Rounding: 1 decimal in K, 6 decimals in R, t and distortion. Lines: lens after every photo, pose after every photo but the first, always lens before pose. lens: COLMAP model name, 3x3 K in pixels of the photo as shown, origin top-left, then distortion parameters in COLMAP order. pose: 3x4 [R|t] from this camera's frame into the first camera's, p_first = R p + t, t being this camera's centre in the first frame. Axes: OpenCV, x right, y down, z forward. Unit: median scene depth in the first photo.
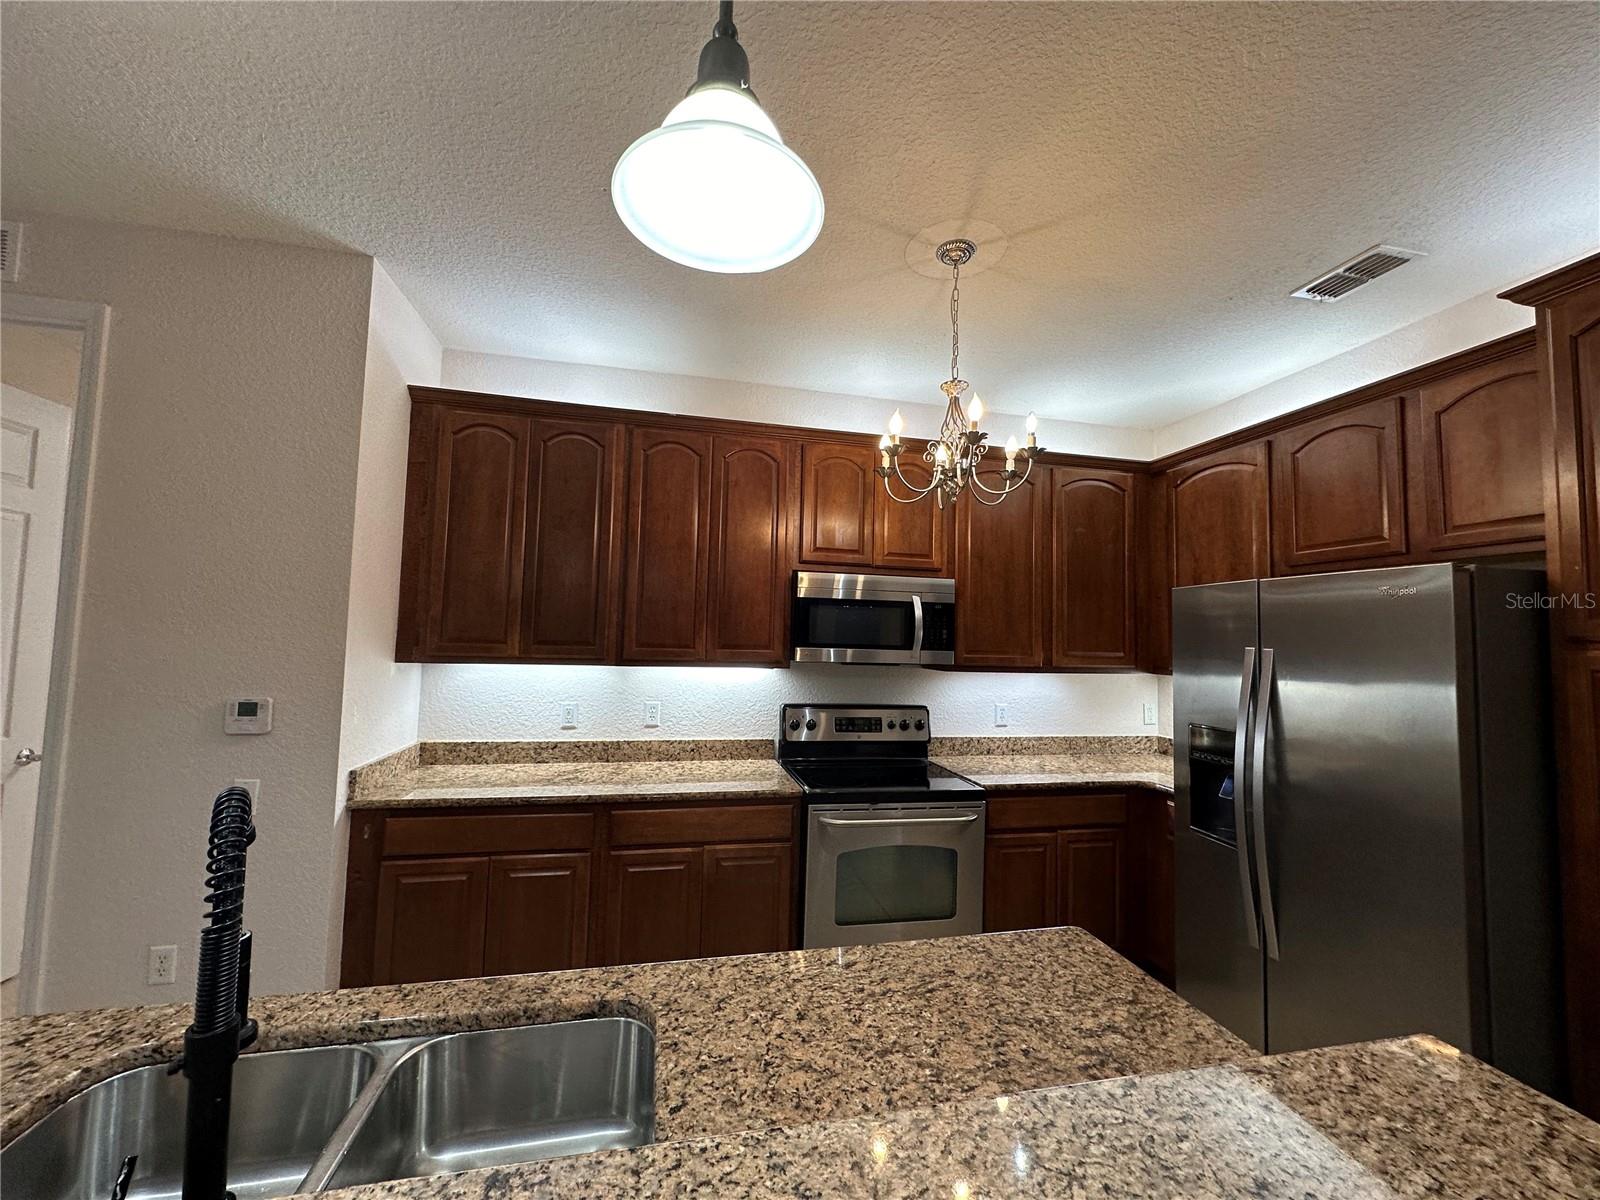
lens RADIAL K [[639.1, 0, 798.5], [0, 639.1, 597.2], [0, 0, 1]] dist [0.000270, 0.000479]
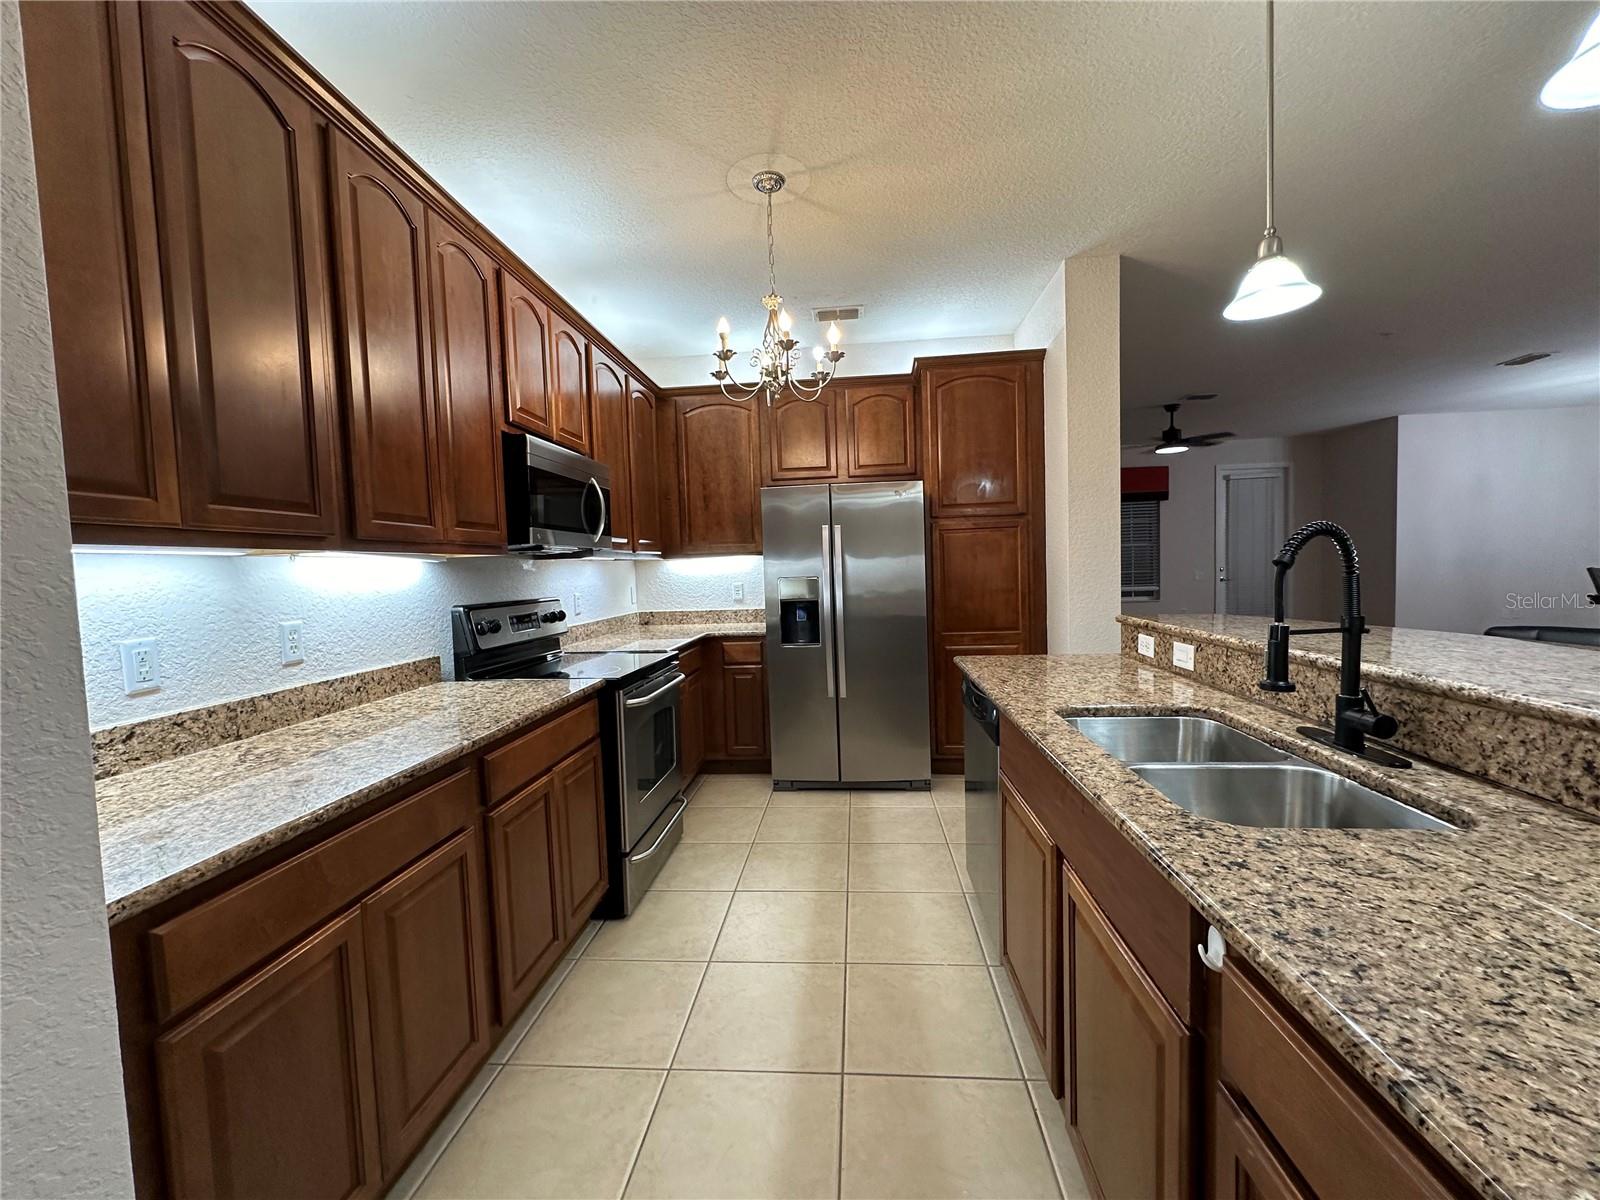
lens RADIAL K [[637.1, 0, 798.6], [0, 637.1, 601.0], [0, 0, 1]] dist [-0.004134, 0.000641]
pose [[0.298109, -0.088320, 0.950437, -0.666208], [-0.019422, 0.994943, 0.098547, 0.082433], [-0.954334, -0.047837, 0.294886, 0.408626]]
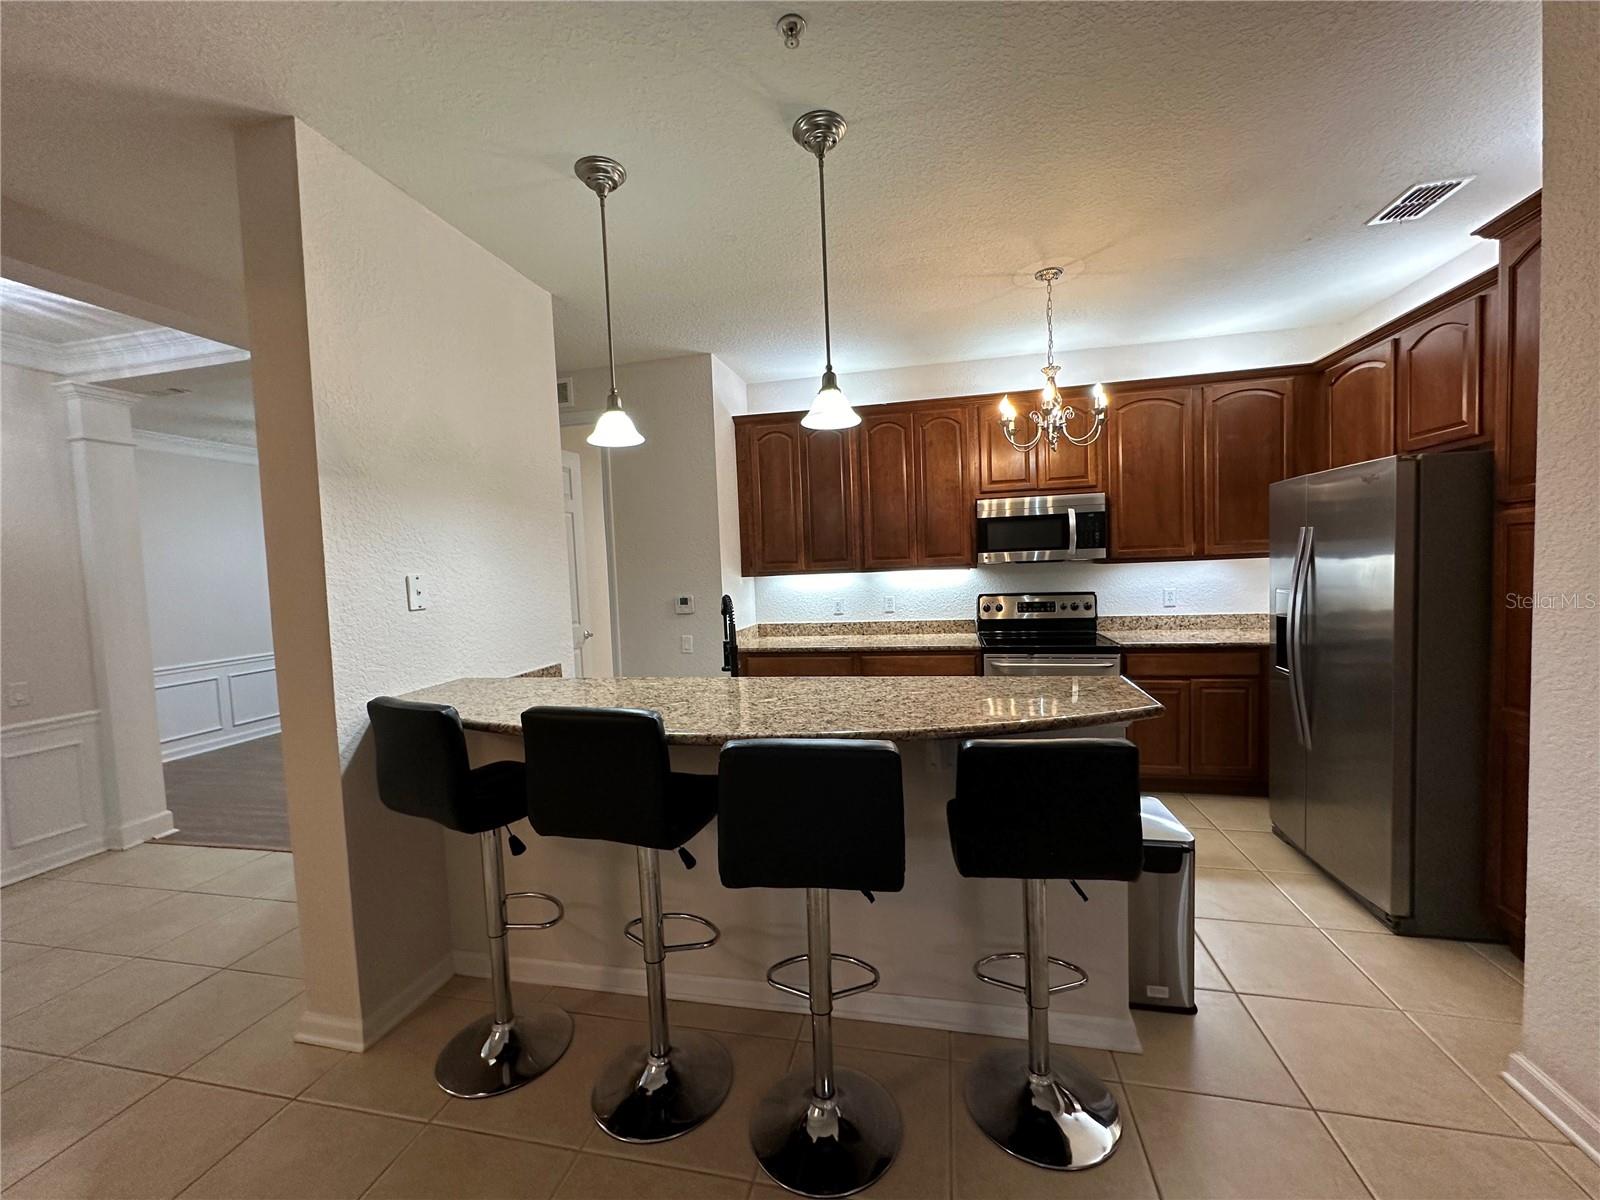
lens RADIAL K [[639.1, 0, 798.5], [0, 639.1, 597.2], [0, 0, 1]] dist [0.000270, 0.000479]
pose [[0.902377, -0.041340, -0.428961, 0.236558], [0.091044, 0.991209, 0.095999, 0.001207], [0.421221, -0.125682, 0.898207, -0.468595]]
